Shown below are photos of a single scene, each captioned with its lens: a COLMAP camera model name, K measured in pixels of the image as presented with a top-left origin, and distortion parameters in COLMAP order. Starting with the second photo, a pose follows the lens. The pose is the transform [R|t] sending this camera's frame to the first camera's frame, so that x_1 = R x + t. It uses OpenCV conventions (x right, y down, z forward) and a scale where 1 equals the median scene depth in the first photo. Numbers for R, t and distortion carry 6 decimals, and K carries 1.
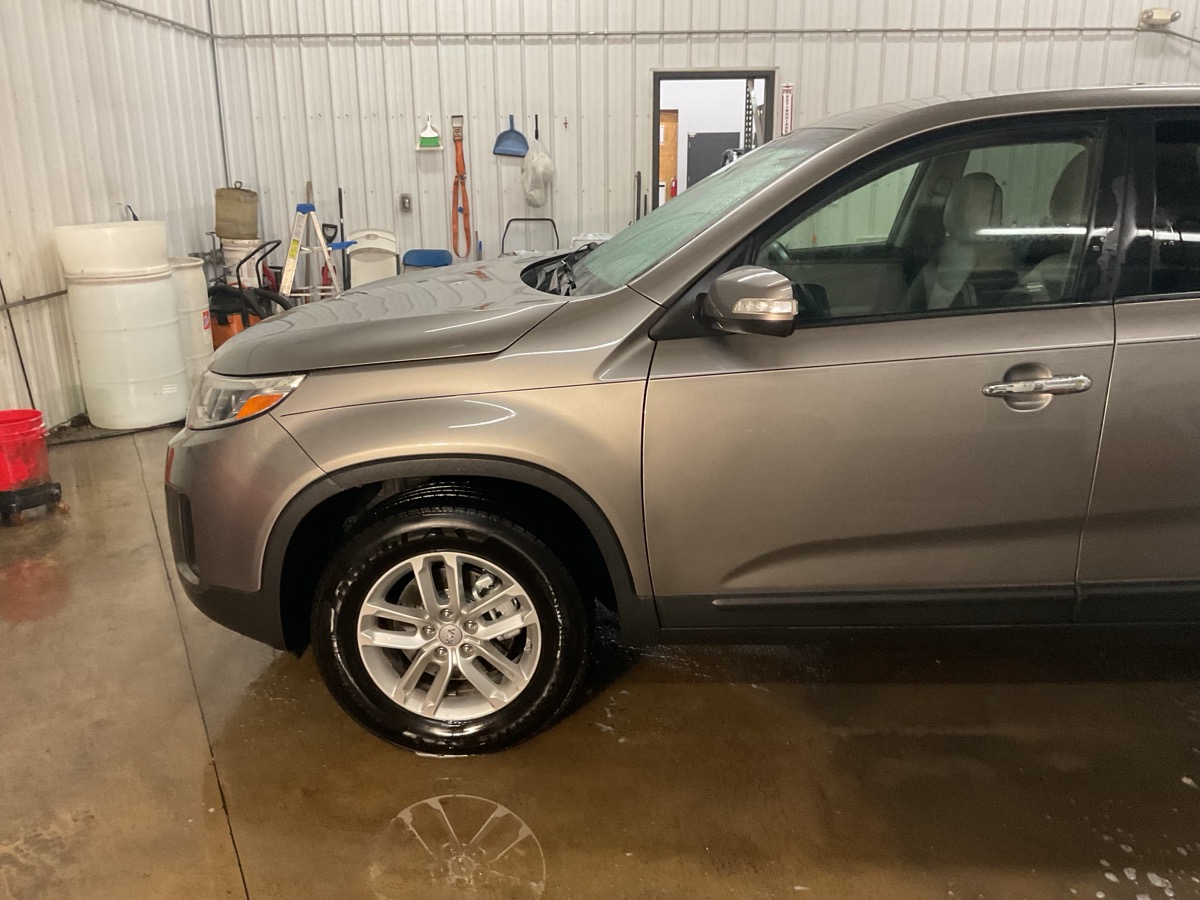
lens RADIAL K [[1006.5, 0, 600.0], [0, 1006.5, 450.0], [0, 0, 1]] dist [0.044938, -0.071561]
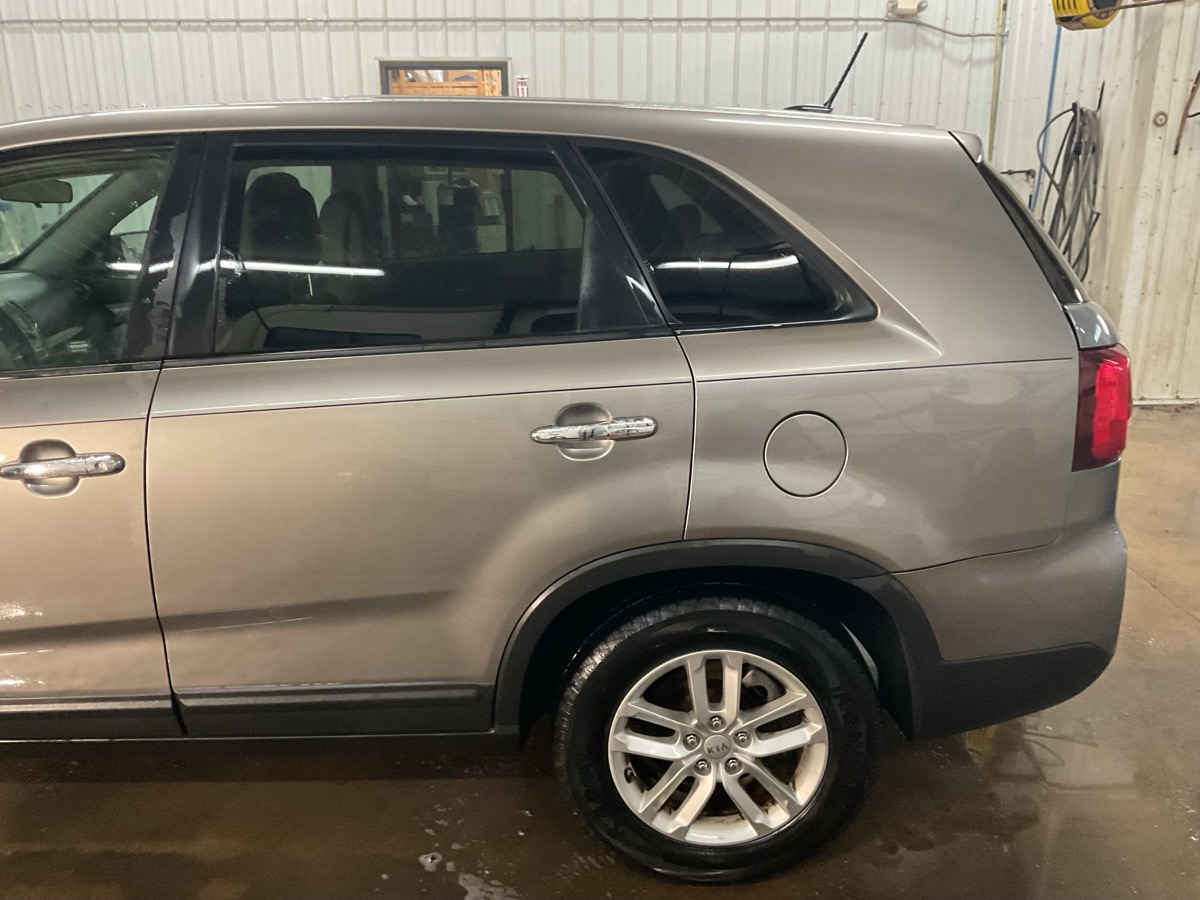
lens RADIAL K [[982.7, 0, 600.0], [0, 982.7, 450.0], [0, 0, 1]] dist [0.004016, -0.009895]
pose [[0.999937, 0.001824, 0.011042, 0.252751], [-0.002069, 0.999751, 0.022214, -0.029869], [-0.010999, -0.022235, 0.999692, 0.067121]]
